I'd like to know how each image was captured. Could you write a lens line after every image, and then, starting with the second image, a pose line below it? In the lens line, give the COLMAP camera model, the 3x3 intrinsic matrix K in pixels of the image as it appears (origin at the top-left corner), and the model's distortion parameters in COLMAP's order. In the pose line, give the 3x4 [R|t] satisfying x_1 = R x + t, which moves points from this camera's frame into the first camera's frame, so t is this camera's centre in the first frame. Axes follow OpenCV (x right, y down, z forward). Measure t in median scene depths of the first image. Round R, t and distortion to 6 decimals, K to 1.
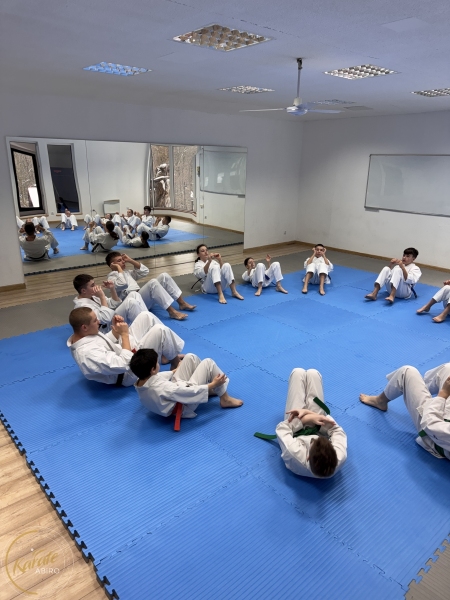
lens RADIAL K [[423.8, 0, 225.6], [0, 423.8, 291.0], [0, 0, 1]] dist [0.056471, -0.038060]
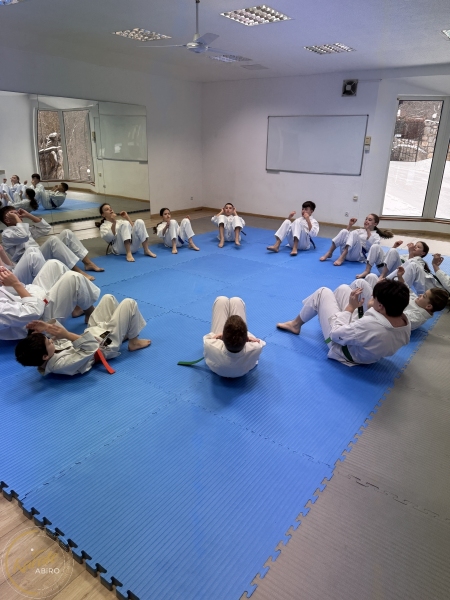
lens RADIAL K [[423.8, 0, 227.1], [0, 423.8, 294.4], [0, 0, 1]] dist [0.056471, -0.038060]
pose [[0.973672, -0.073985, 0.215614, -0.013372], [0.064248, 0.996587, 0.051831, 0.061425], [-0.218713, -0.036614, 0.975102, 0.009384]]
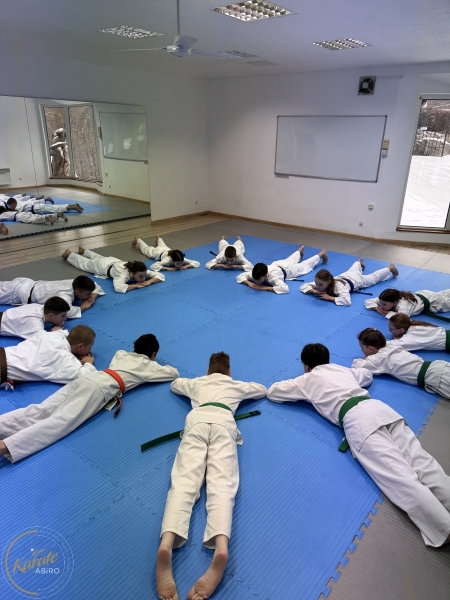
lens RADIAL K [[423.8, 0, 229.6], [0, 423.8, 295.3], [0, 0, 1]] dist [0.056471, -0.038060]
pose [[0.982689, -0.063672, 0.173978, 0.058426], [0.050890, 0.995734, 0.076972, -0.003183], [-0.178137, -0.066786, 0.981737, 0.084845]]
